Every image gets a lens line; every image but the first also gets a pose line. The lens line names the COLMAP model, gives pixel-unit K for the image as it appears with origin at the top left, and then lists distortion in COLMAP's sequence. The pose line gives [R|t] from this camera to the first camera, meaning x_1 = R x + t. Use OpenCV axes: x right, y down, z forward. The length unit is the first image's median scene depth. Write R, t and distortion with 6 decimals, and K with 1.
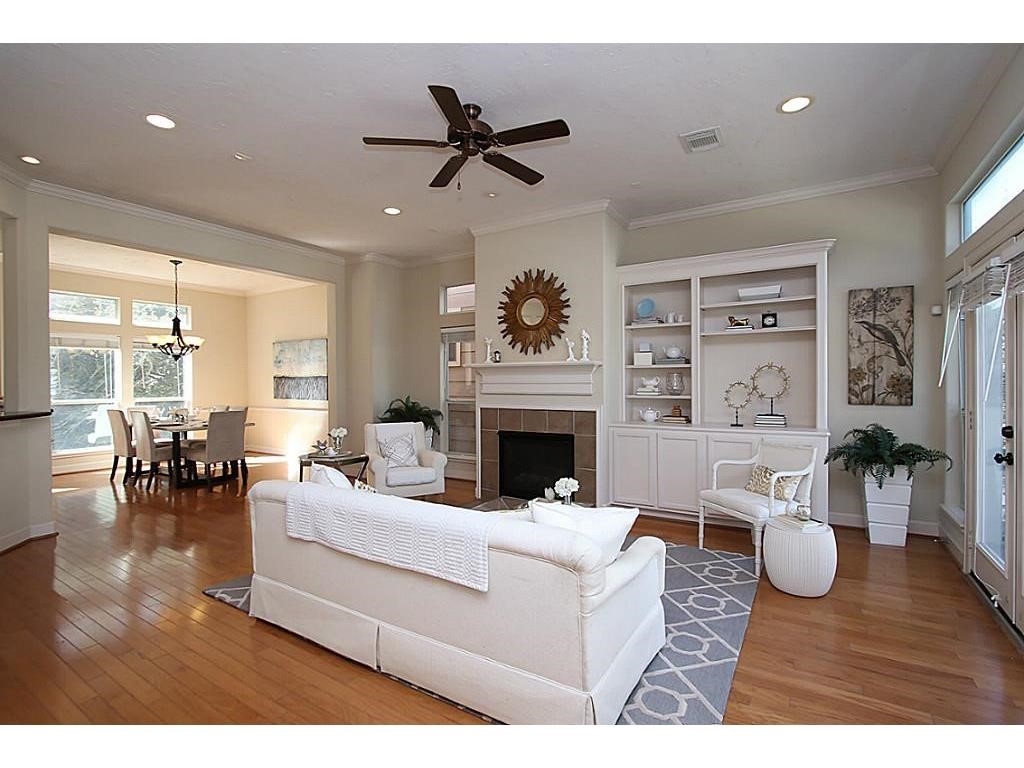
lens RADIAL K [[470.1, 0, 509.7], [0, 470.1, 383.8], [0, 0, 1]] dist [-0.022169, -0.000145]
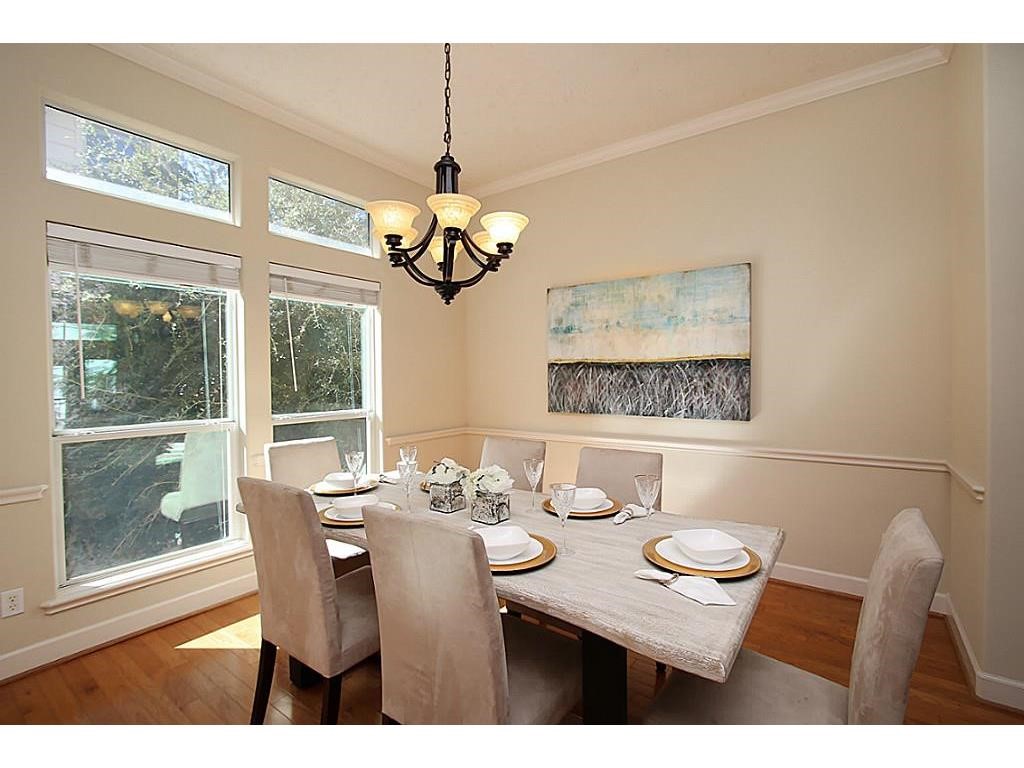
lens RADIAL K [[470.1, 0, 516.5], [0, 470.1, 384.5], [0, 0, 1]] dist [-0.022169, -0.000145]
pose [[0.997225, 0.003367, -0.074373, -0.528218], [-0.002733, 0.999959, 0.008618, 0.001585], [0.074399, -0.008390, 0.997193, 0.567583]]
